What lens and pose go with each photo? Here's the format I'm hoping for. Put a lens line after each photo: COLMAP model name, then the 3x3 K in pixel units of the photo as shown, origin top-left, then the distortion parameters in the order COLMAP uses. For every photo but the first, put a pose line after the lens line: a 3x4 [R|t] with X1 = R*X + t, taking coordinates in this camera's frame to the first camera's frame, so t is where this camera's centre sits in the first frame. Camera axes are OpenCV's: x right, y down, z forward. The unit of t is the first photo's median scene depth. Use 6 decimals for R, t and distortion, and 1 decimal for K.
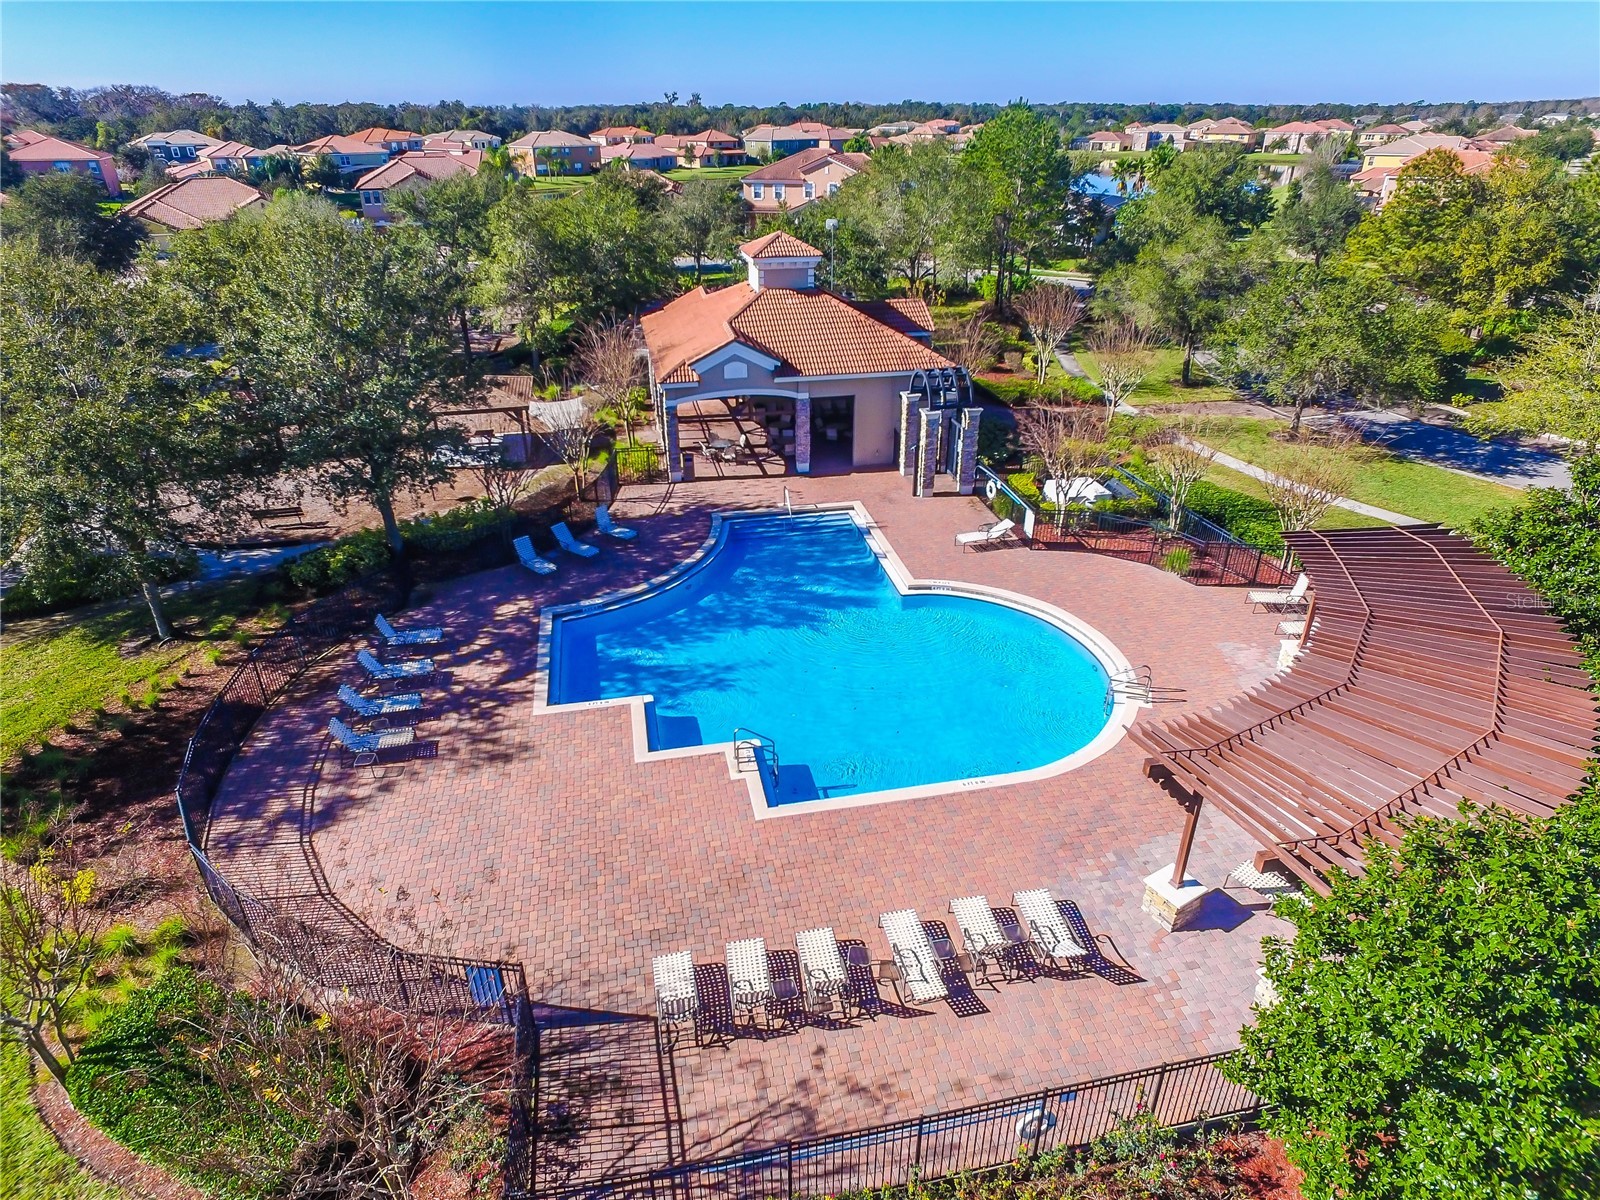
lens RADIAL K [[916.2, 0, 800.0], [0, 916.2, 600.0], [0, 0, 1]] dist [0.002428, 0.000664]
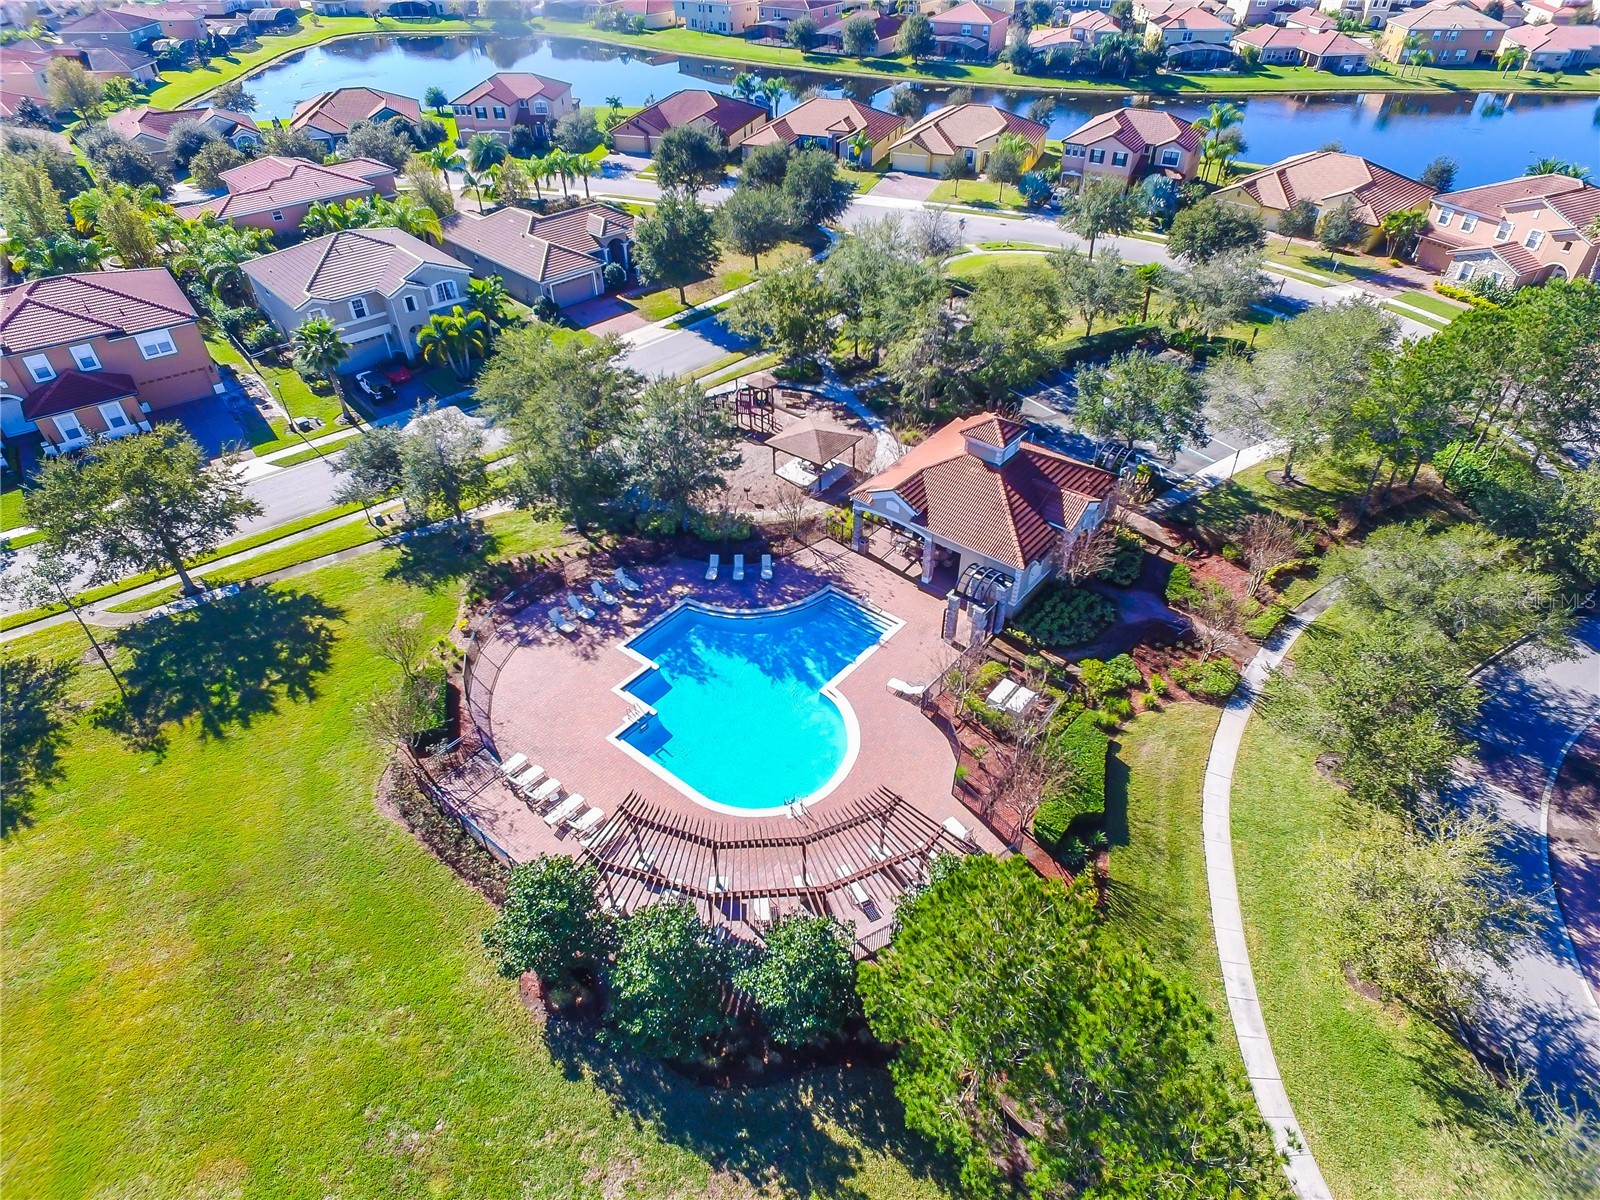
lens RADIAL K [[916.2, 0, 800.0], [0, 916.2, 600.0], [0, 0, 1]] dist [0.002428, 0.000664]
pose [[0.635154, 0.488087, -0.598623, 1.053549], [-0.364437, 0.872715, 0.324891, -0.712862], [0.681002, 0.011805, 0.732186, -0.275750]]
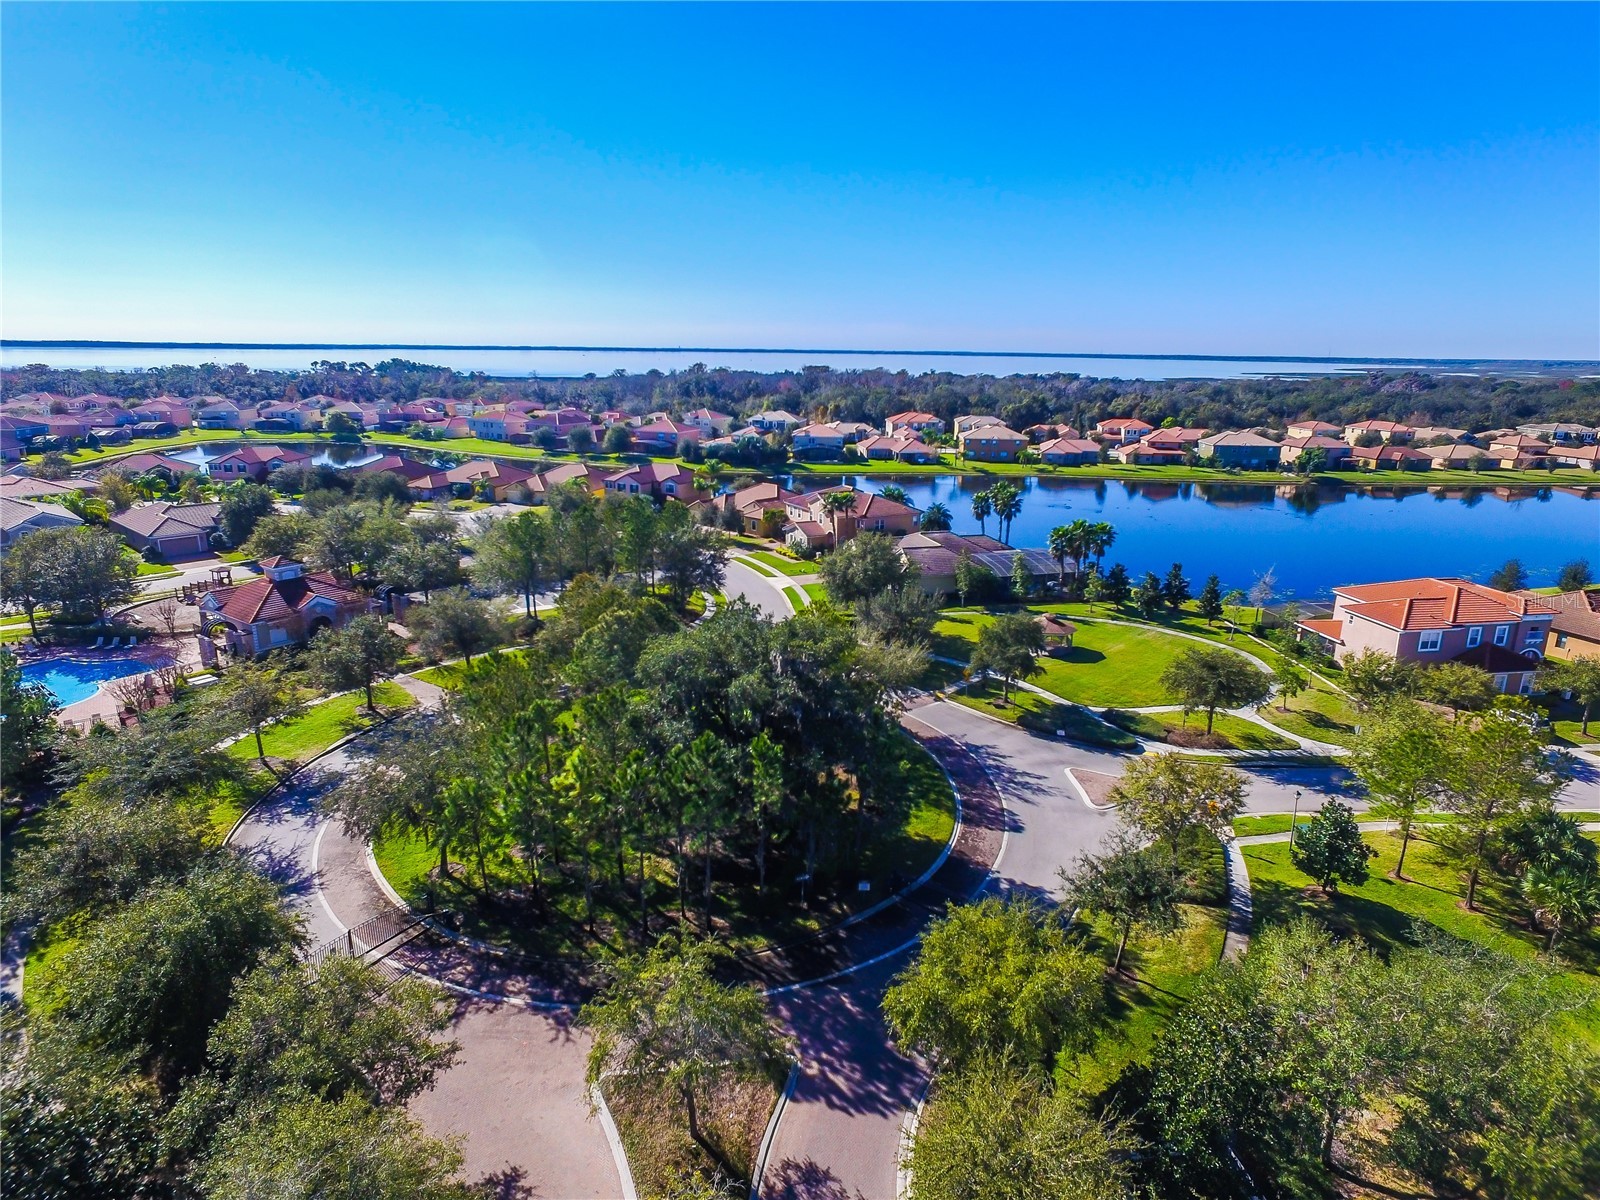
lens RADIAL K [[916.2, 0, 800.0], [0, 916.2, 600.0], [0, 0, 1]] dist [0.002428, 0.000664]
pose [[0.688430, 0.202023, -0.696600, 3.703319], [-0.358954, 0.929459, -0.085189, -0.812318], [0.630251, 0.308694, 0.712384, 0.281952]]
